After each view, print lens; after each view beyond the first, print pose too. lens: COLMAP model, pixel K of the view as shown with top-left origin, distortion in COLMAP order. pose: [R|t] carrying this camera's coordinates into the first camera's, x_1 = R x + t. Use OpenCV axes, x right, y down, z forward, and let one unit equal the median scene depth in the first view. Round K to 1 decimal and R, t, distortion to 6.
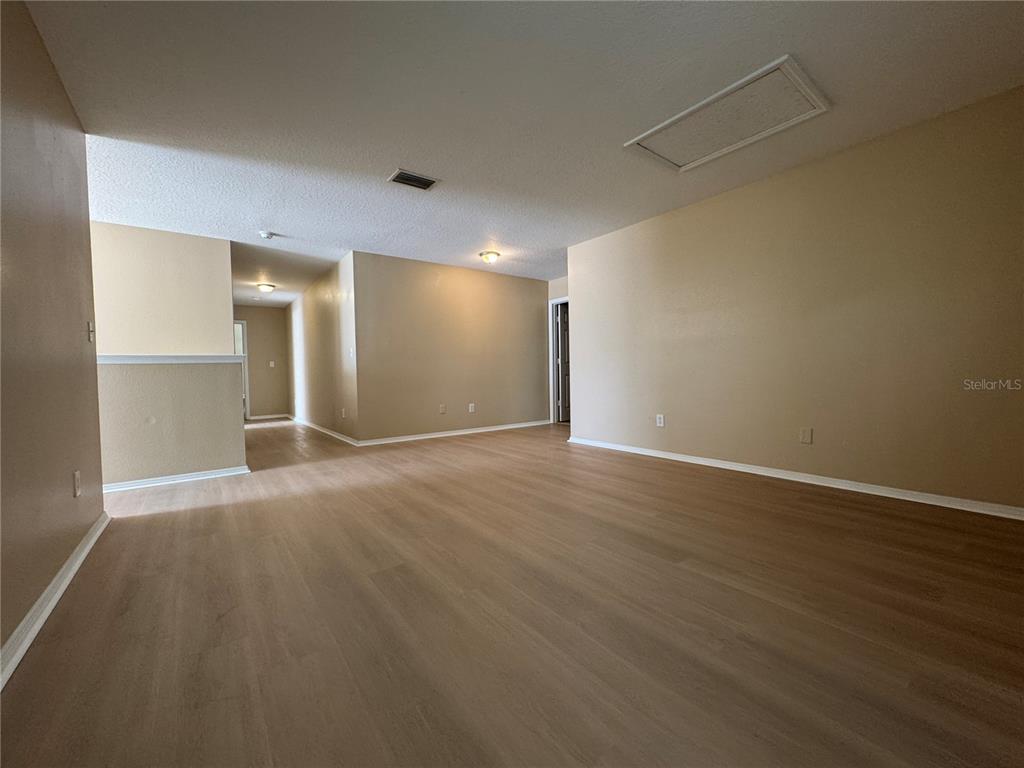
lens RADIAL K [[410.0, 0, 512.0], [0, 410.0, 384.0], [0, 0, 1]] dist [-0.000035, -0.000007]
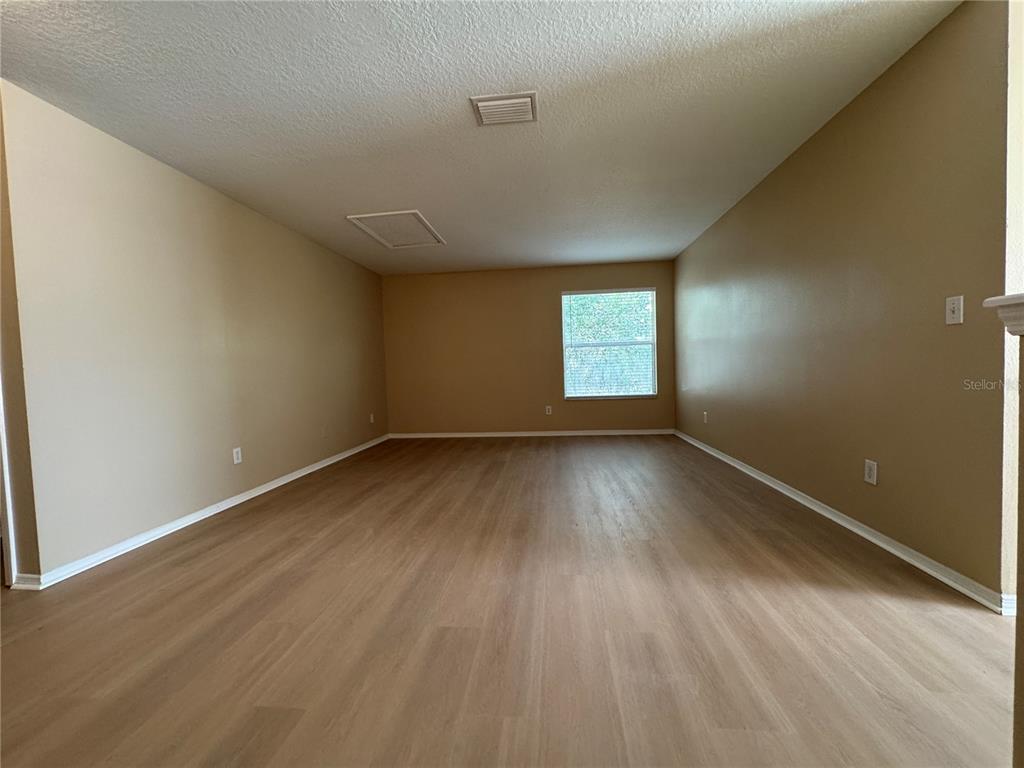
lens RADIAL K [[410.0, 0, 512.0], [0, 410.0, 384.0], [0, 0, 1]] dist [-0.000035, -0.000007]
pose [[-0.732914, 0.013596, 0.680186, -0.558965], [0.067208, 0.996357, 0.052502, -0.053415], [-0.676994, 0.084193, -0.731157, 1.210886]]
